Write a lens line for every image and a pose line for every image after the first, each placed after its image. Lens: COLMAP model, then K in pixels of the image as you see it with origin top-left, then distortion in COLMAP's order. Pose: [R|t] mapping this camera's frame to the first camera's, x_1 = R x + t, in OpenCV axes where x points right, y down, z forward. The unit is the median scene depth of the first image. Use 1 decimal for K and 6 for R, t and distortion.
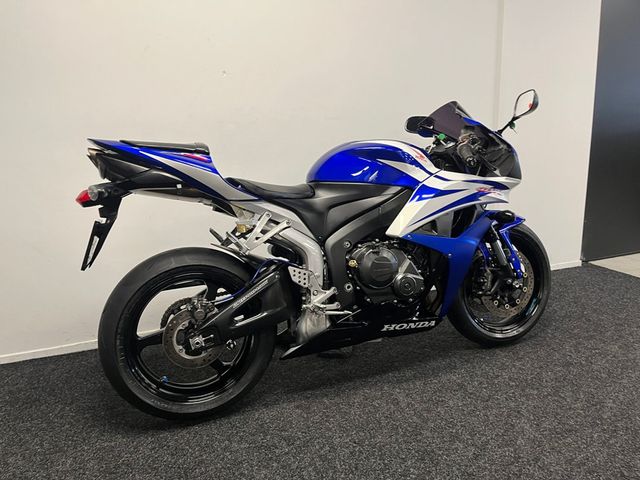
lens RADIAL K [[487.2, 0, 315.7], [0, 487.2, 241.7], [0, 0, 1]] dist [0.074696, -0.097252]
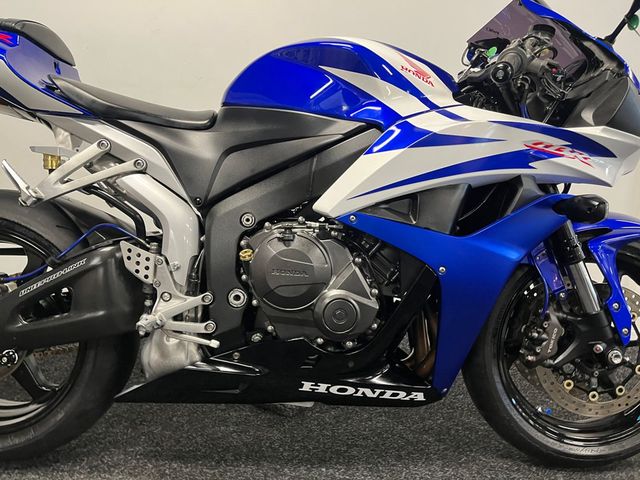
lens RADIAL K [[487.2, 0, 321.0], [0, 487.2, 235.8], [0, 0, 1]] dist [0.074696, -0.097252]
pose [[0.939267, 0.135533, -0.315290, 0.320691], [-0.144769, 0.989448, -0.005944, 0.014793], [0.311157, 0.051227, 0.948977, 0.513232]]
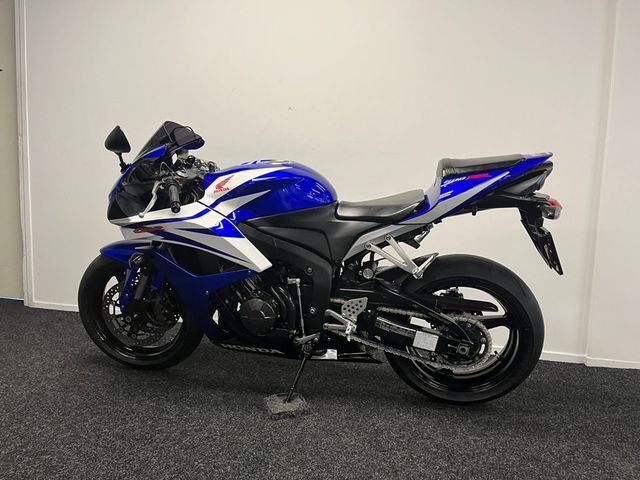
lens RADIAL K [[487.2, 0, 321.3], [0, 487.2, 239.7], [0, 0, 1]] dist [0.074696, -0.097252]
pose [[0.843534, 0.130248, -0.521043, 0.675940], [-0.195320, 0.978115, -0.071707, 0.036074], [0.500301, 0.162257, 0.850513, 0.132286]]
